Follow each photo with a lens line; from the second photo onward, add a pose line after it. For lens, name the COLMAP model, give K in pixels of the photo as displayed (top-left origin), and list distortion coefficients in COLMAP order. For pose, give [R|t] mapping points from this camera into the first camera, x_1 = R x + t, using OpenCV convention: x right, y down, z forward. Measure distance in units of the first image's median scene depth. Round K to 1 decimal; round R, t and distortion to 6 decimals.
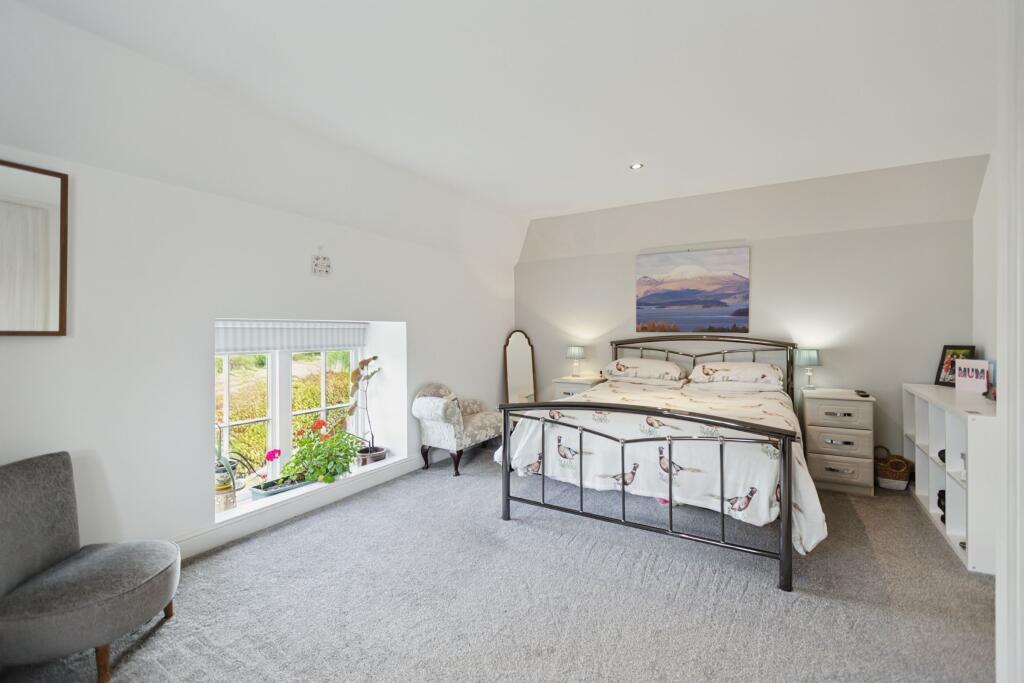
lens RADIAL K [[459.7, 0, 511.1], [0, 459.7, 334.9], [0, 0, 1]] dist [0.011797, -0.000323]
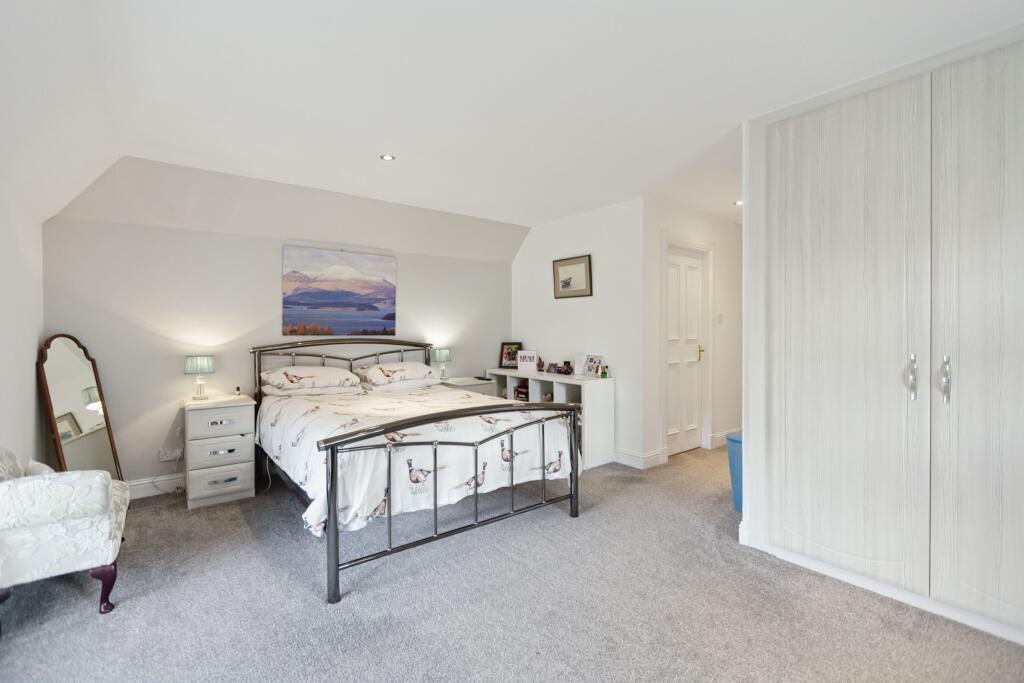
lens RADIAL K [[459.7, 0, 510.8], [0, 459.7, 335.6], [0, 0, 1]] dist [0.011797, -0.000323]
pose [[0.371501, -0.008391, 0.928395, -0.428361], [0.012034, 0.999919, 0.004222, -0.005993], [-0.928355, 0.009604, 0.371571, 0.360471]]
